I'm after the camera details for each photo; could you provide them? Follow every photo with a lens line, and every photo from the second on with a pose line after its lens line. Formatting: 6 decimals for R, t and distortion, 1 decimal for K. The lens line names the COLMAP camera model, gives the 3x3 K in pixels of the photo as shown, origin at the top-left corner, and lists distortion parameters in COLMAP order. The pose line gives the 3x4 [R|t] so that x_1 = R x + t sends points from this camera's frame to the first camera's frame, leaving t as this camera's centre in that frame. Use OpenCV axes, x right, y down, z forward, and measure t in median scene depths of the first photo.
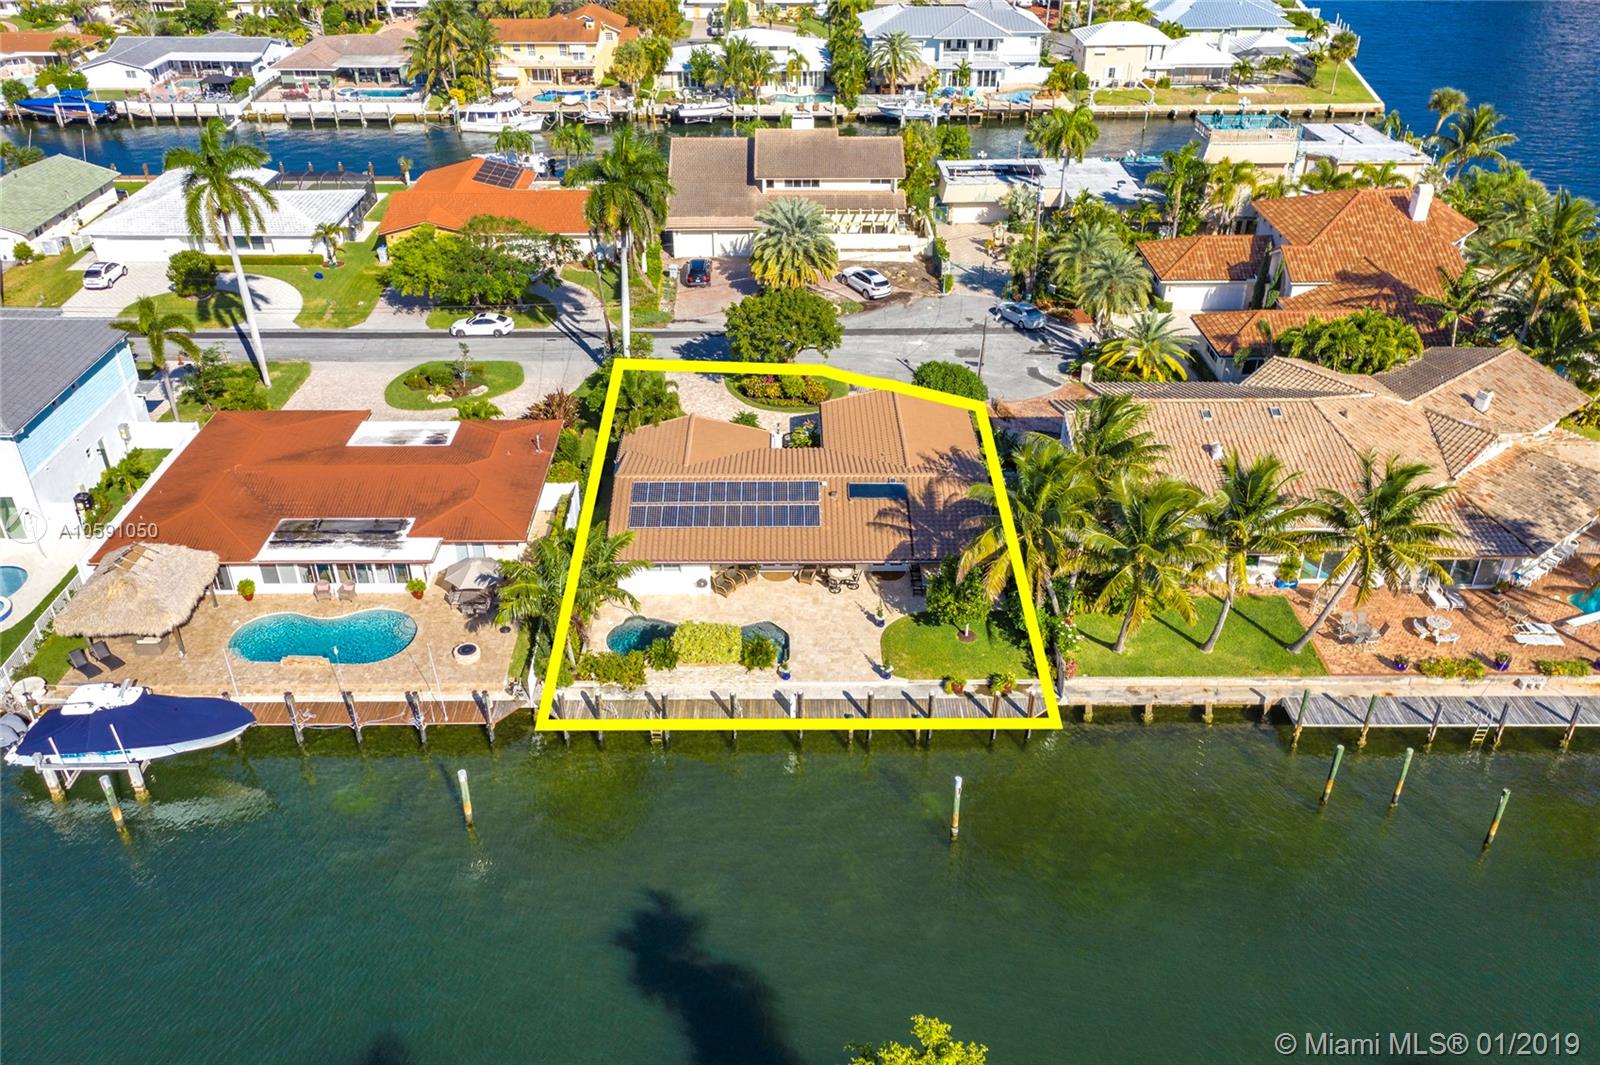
lens RADIAL K [[1282.3, 0, 802.1], [0, 1282.3, 532.6], [0, 0, 1]] dist [0.001808, -0.000445]
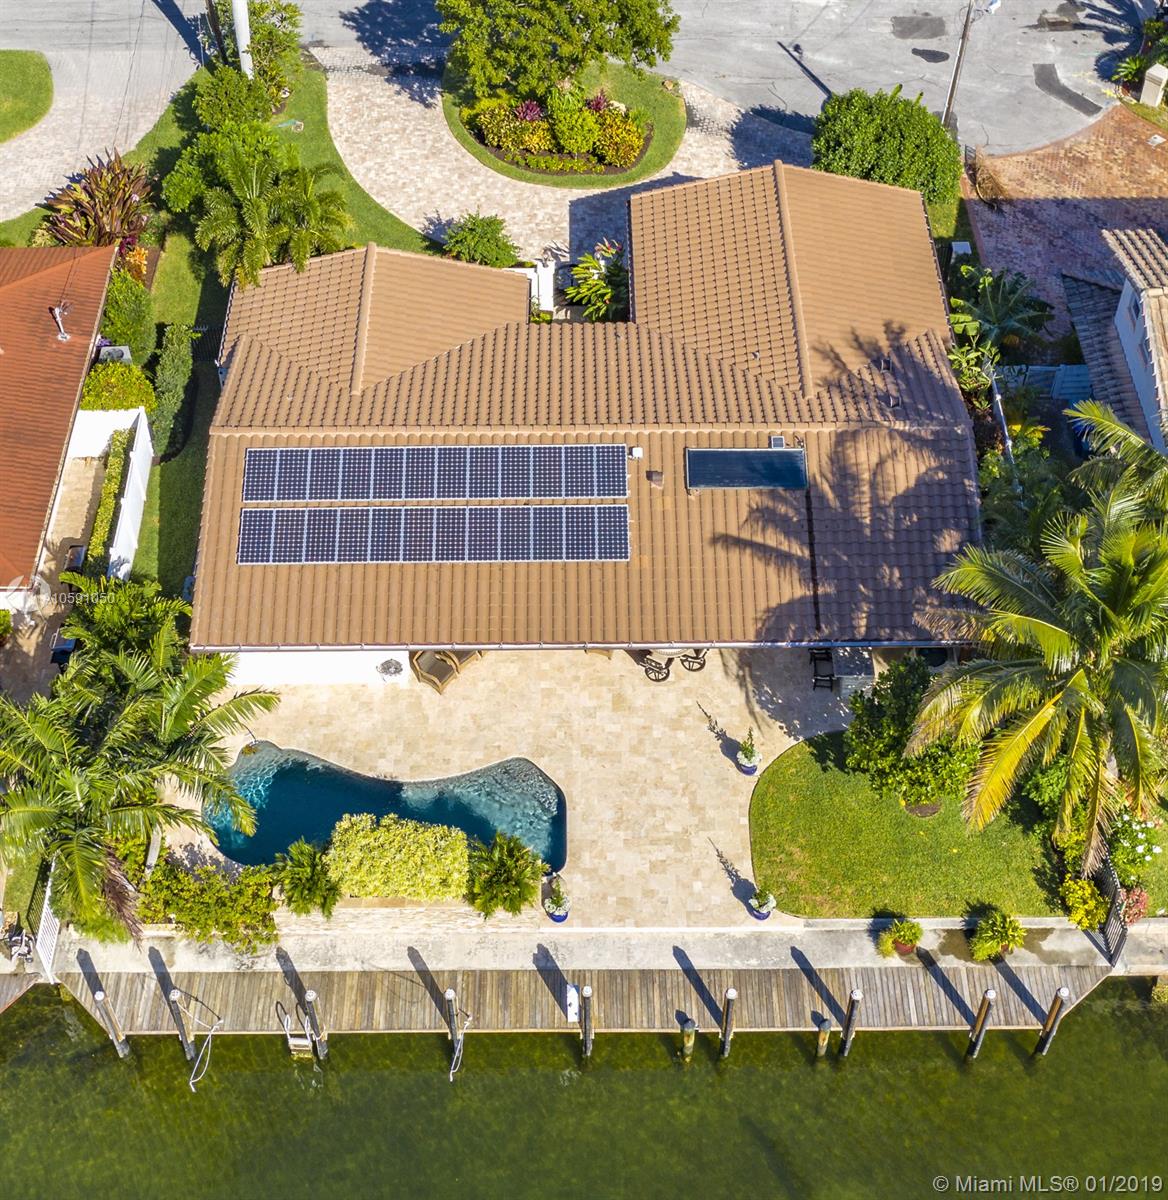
lens RADIAL K [[1821.8, 0, 582.2], [0, 1821.8, 599.9], [0, 0, 1]] dist [0.012059, 0.000000]
pose [[0.999954, -0.000814, -0.009582, 0.002982], [0.003649, 0.954019, 0.299724, -0.197697], [0.008898, -0.299745, 0.953978, 0.330186]]
